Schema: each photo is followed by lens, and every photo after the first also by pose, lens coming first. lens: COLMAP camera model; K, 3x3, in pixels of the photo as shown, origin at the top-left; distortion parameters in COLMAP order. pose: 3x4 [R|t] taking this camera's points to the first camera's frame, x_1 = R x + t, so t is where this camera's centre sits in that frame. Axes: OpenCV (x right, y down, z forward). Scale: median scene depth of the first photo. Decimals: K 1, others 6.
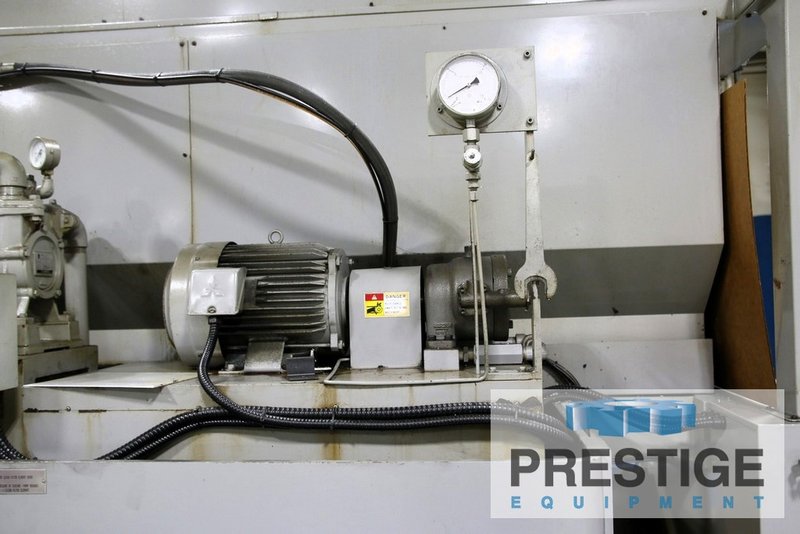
lens RADIAL K [[715.5, 0, 400.0], [0, 715.5, 267.0], [0, 0, 1]] dist [-0.140359, -0.000359]
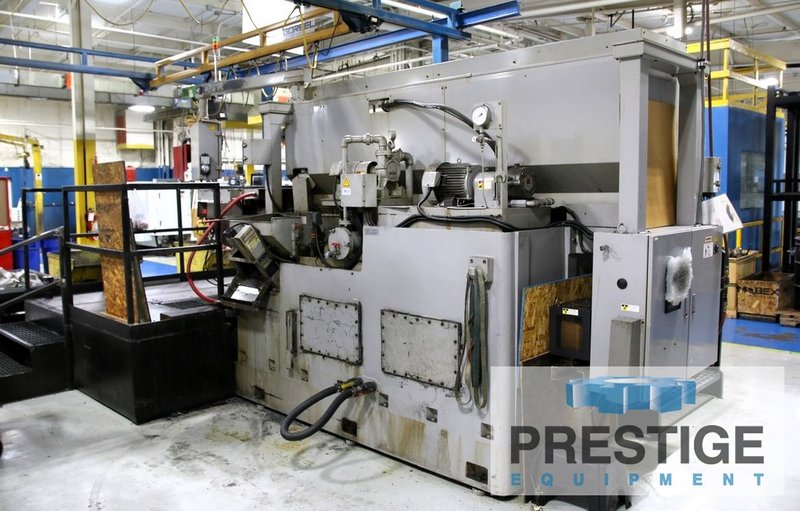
lens RADIAL K [[651.2, 0, 400.0], [0, 651.2, 255.5], [0, 0, 1]] dist [0.000869, 0.000097]
pose [[0.755433, 0.088031, -0.649286, 1.476371], [0.012568, 0.988805, 0.148686, -0.062076], [0.655106, -0.120483, 0.745869, -1.240917]]
